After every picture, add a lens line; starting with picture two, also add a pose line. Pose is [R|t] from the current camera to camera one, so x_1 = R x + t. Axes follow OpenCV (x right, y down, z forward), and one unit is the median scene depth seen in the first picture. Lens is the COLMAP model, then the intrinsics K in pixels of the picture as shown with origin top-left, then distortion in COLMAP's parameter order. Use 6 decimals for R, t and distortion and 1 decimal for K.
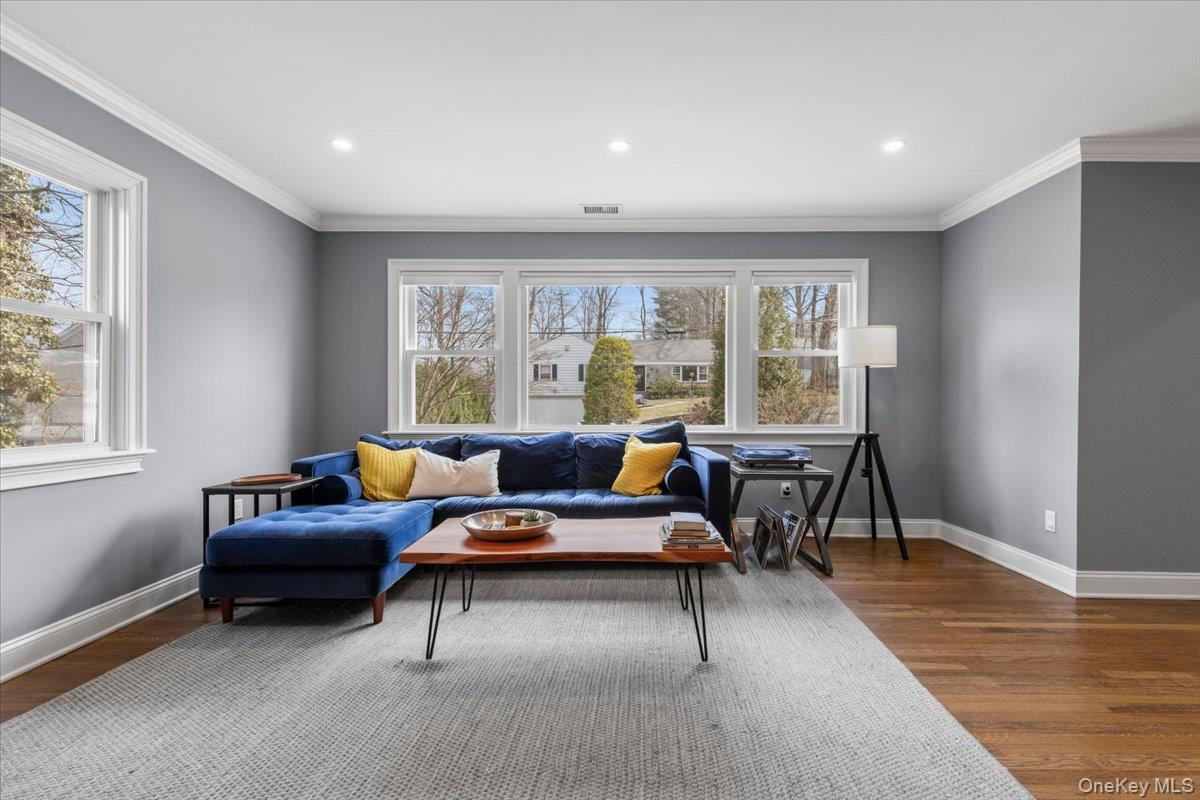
lens RADIAL K [[543.0, 0, 608.2], [0, 543.0, 402.5], [0, 0, 1]] dist [0.005775, -0.000903]
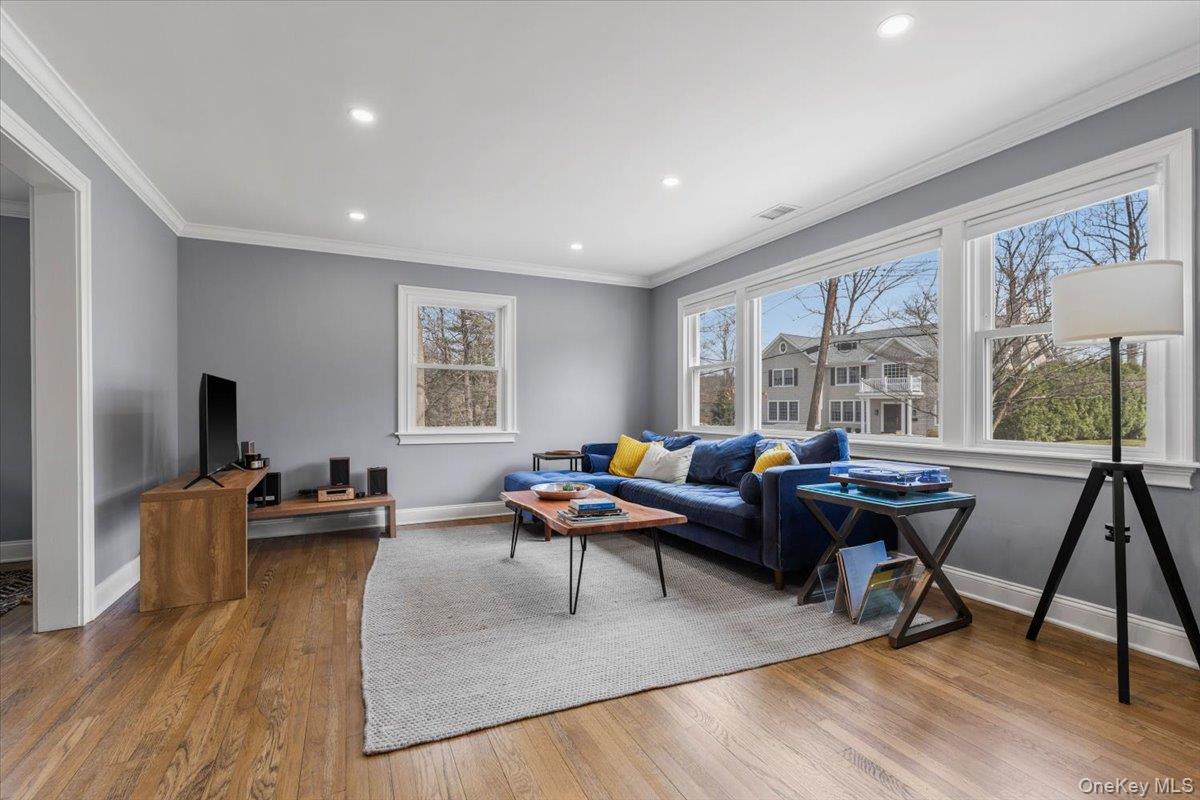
lens RADIAL K [[543.0, 0, 605.5], [0, 543.0, 404.7], [0, 0, 1]] dist [0.005775, -0.000903]
pose [[0.438284, -0.007903, -0.898802, 0.789850], [-0.001636, 0.999953, -0.009590, 0.005440], [0.898835, 0.005673, 0.438250, 0.305509]]
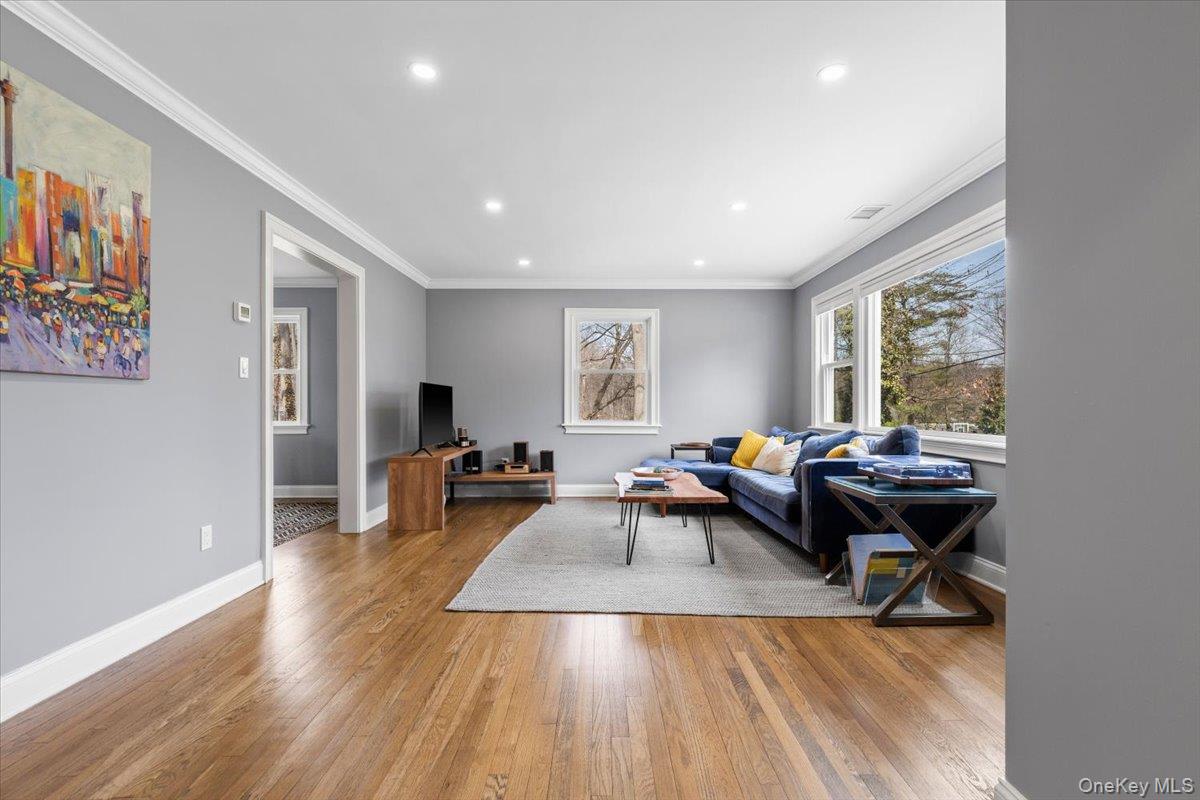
lens RADIAL K [[543.0, 0, 604.7], [0, 543.0, 400.9], [0, 0, 1]] dist [0.005775, -0.000903]
pose [[0.005834, -0.009625, -0.999937, 1.063271], [-0.004424, 0.999944, -0.009651, 0.005574], [0.999973, 0.004480, 0.005791, 0.546981]]
